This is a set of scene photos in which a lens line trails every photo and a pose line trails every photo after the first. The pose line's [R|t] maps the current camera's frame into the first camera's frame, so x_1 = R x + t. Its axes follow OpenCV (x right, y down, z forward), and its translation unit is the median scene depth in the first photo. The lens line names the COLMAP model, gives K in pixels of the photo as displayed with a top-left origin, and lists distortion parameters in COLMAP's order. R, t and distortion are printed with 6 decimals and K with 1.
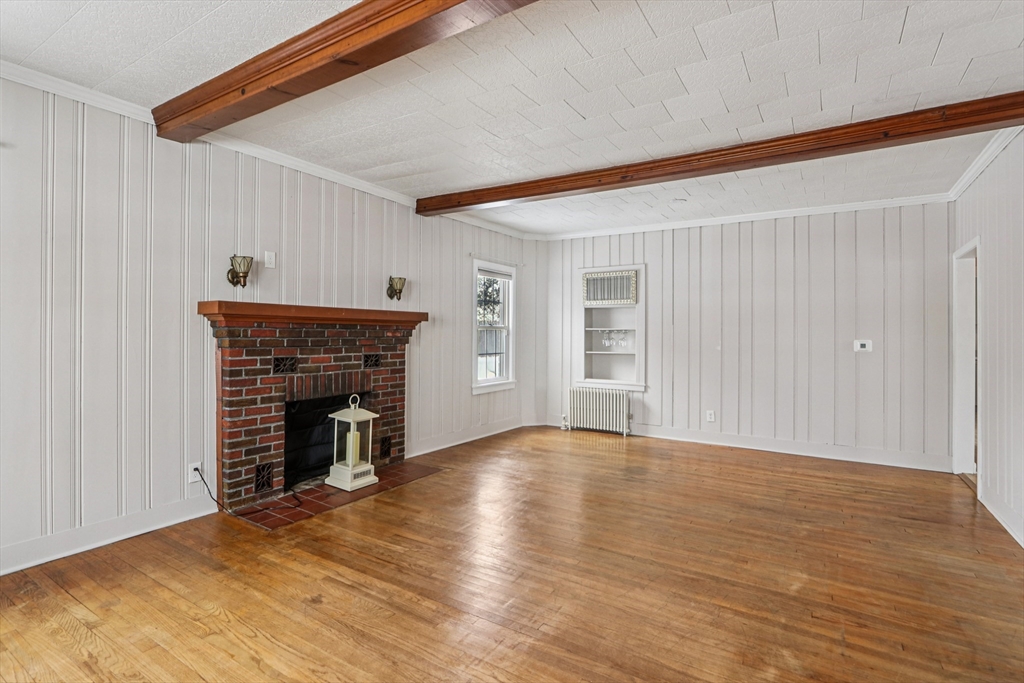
lens RADIAL K [[494.0, 0, 497.8], [0, 494.0, 334.9], [0, 0, 1]] dist [-0.015355, 0.000401]
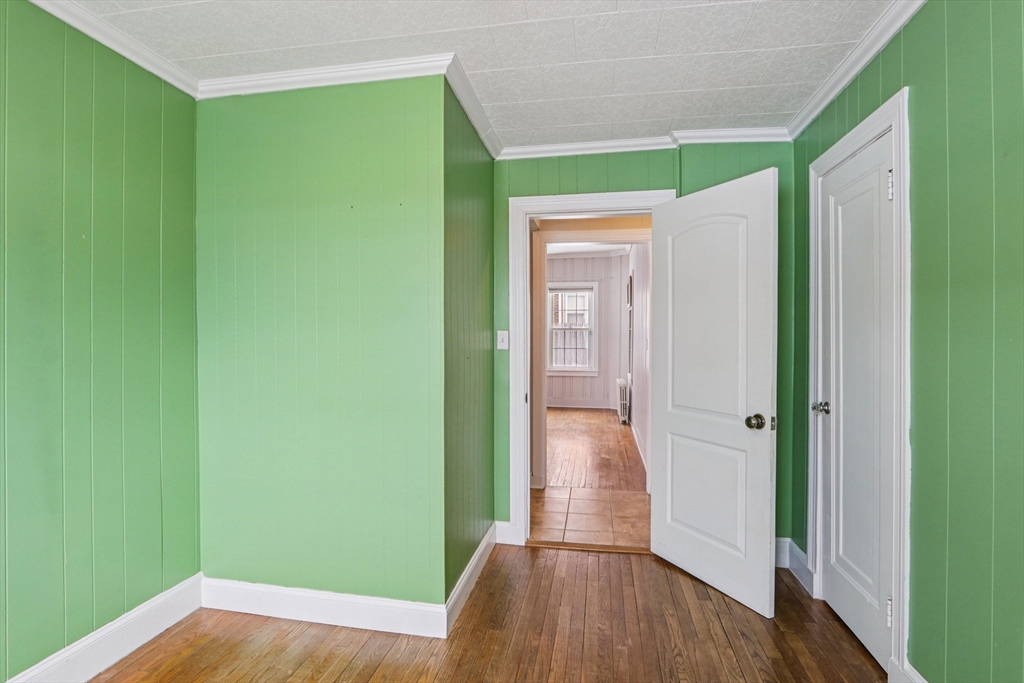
lens RADIAL K [[494.0, 0, 497.8], [0, 494.0, 334.9], [0, 0, 1]] dist [-0.015355, 0.000401]
pose [[0.383464, -0.000054, -0.923556, 1.818359], [0.000649, 1.000000, 0.000211, 0.000253], [0.923555, -0.000680, 0.383464, 0.456880]]
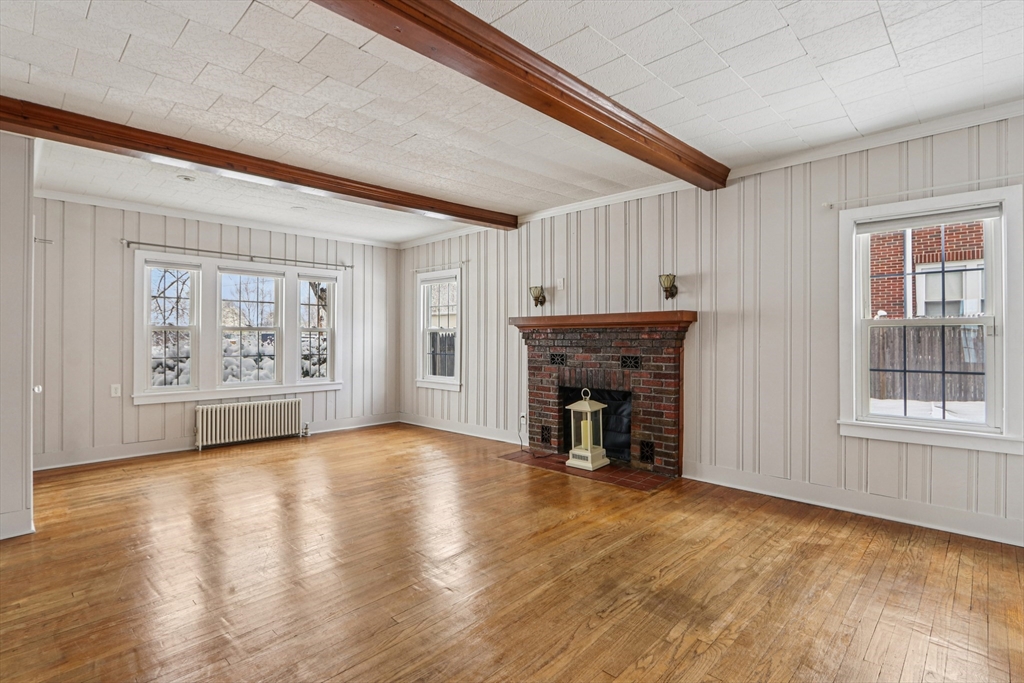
lens RADIAL K [[498.2, 0, 521.7], [0, 498.2, 338.0], [0, 0, 1]] dist [-0.012974, 0.000328]
pose [[-0.155090, -0.003391, -0.987895, 0.889044], [0.001232, 0.999993, -0.003626, 0.005732], [0.987900, -0.001779, -0.155084, 1.027289]]
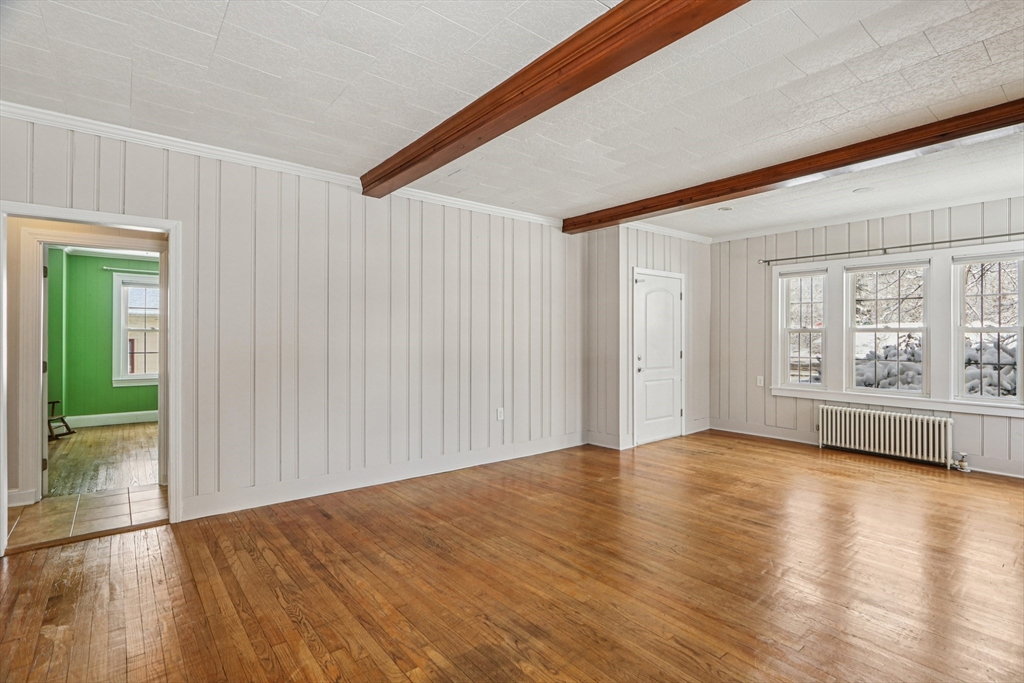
lens RADIAL K [[494.0, 0, 497.8], [0, 494.0, 334.9], [0, 0, 1]] dist [-0.015355, 0.000401]
pose [[-0.949965, -0.004259, 0.312328, 0.154698], [-0.006482, 0.999961, -0.006078, 0.000945], [-0.312290, -0.007798, -0.949955, 1.537475]]
